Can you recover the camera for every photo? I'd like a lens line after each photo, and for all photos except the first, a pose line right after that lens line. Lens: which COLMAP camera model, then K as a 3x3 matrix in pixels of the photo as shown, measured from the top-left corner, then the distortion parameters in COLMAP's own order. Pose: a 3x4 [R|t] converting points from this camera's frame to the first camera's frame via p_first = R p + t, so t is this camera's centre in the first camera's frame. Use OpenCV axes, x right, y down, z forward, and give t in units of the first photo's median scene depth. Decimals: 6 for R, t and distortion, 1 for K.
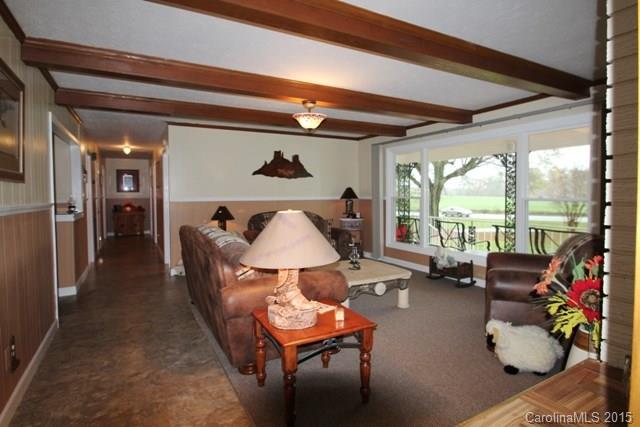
lens RADIAL K [[348.3, 0, 331.2], [0, 348.3, 204.6], [0, 0, 1]] dist [-0.025490, -0.001893]
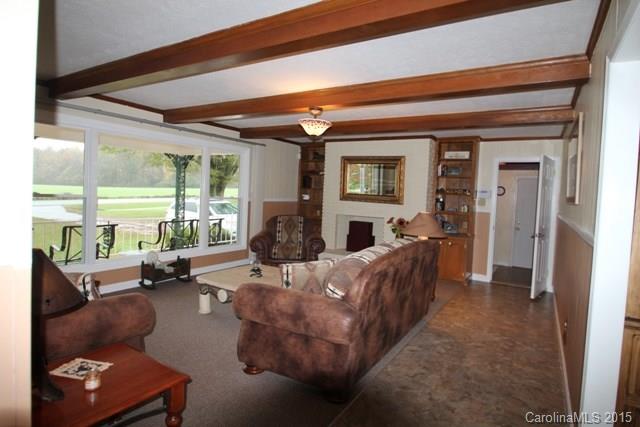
lens RADIAL K [[348.3, 0, 331.2], [0, 348.3, 204.6], [0, 0, 1]] dist [-0.025490, -0.001893]
pose [[-0.477951, -0.045765, 0.877194, -1.138262], [-0.013977, 0.998912, 0.044500, -0.074625], [-0.878275, 0.009008, -0.478070, 1.684535]]
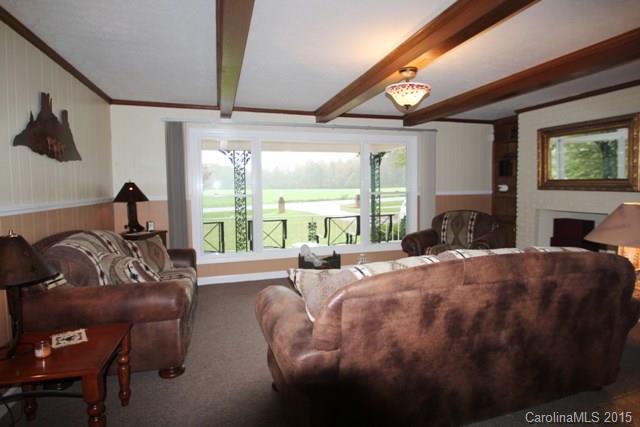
lens RADIAL K [[348.3, 0, 331.2], [0, 348.3, 204.6], [0, 0, 1]] dist [-0.025490, -0.001893]
pose [[0.222115, -0.050207, 0.973727, -0.999930], [0.042817, 0.998212, 0.041702, -0.044595], [-0.974080, 0.032430, 0.223867, 1.172030]]
